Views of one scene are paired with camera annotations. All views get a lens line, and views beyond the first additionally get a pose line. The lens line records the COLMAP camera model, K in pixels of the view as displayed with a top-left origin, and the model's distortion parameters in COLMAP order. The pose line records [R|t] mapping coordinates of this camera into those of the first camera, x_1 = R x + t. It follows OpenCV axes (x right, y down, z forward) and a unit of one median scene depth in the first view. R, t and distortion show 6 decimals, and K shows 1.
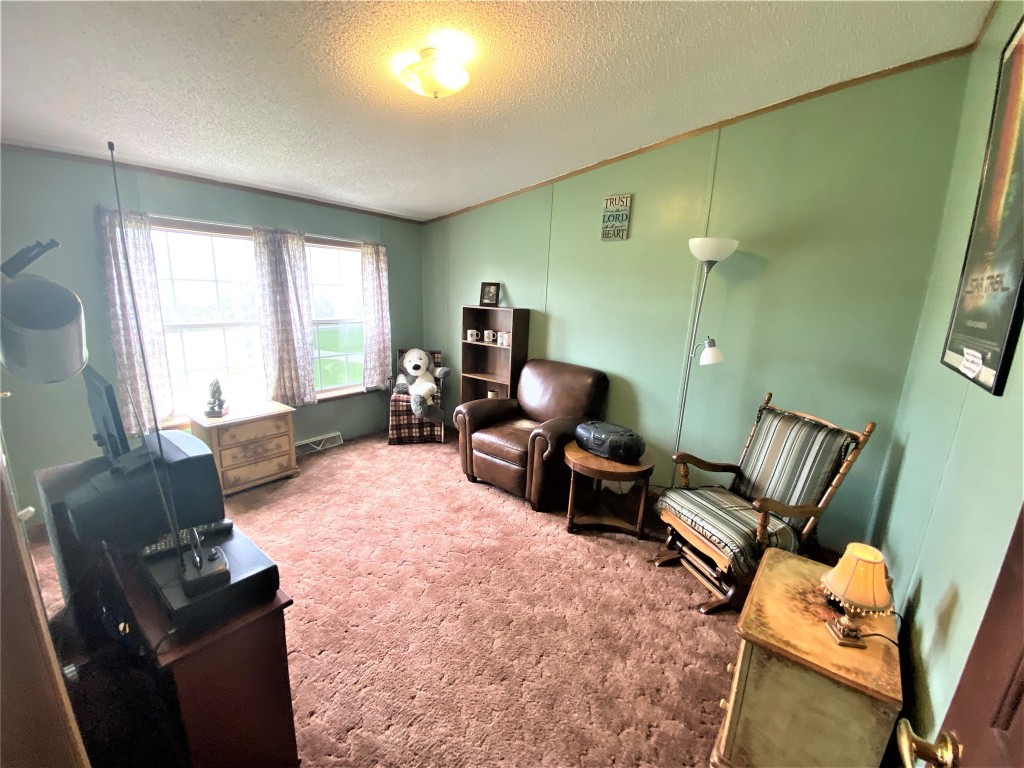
lens RADIAL K [[425.0, 0, 512.0], [0, 425.0, 384.0], [0, 0, 1]] dist [0.029962, -0.033076]
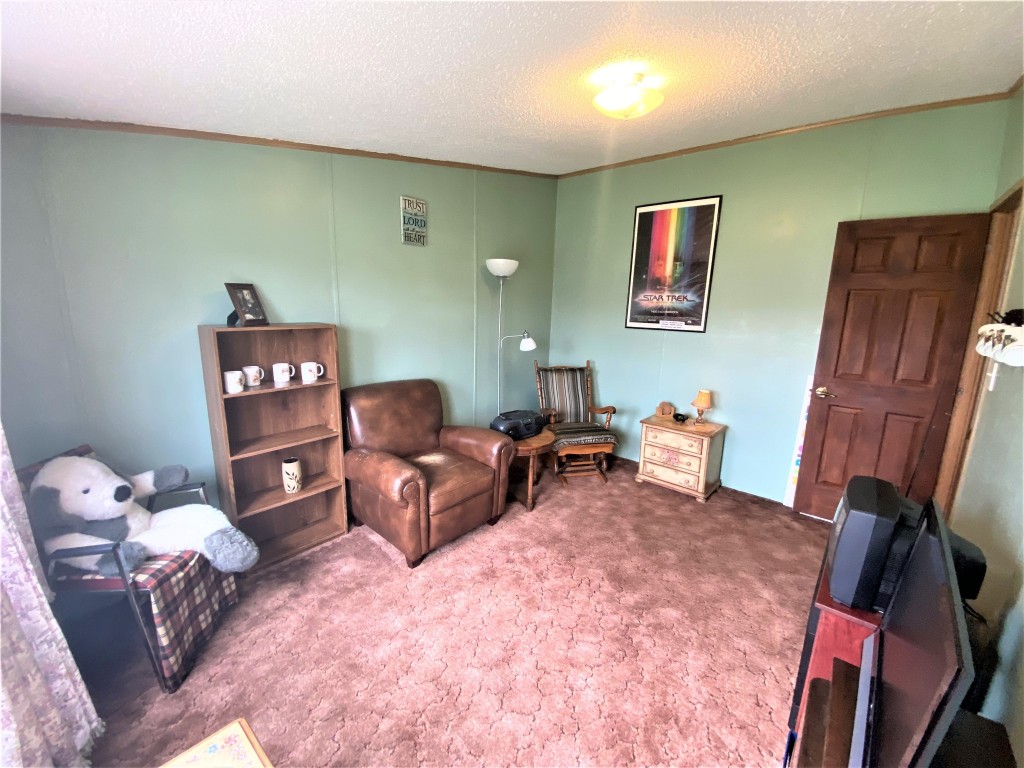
lens RADIAL K [[425.0, 0, 512.0], [0, 425.0, 384.0], [0, 0, 1]] dist [0.029962, -0.033076]
pose [[0.023119, -0.223753, 0.974372, -0.765293], [0.198138, 0.956324, 0.214908, -0.197402], [-0.979901, 0.188092, 0.066443, 0.772527]]
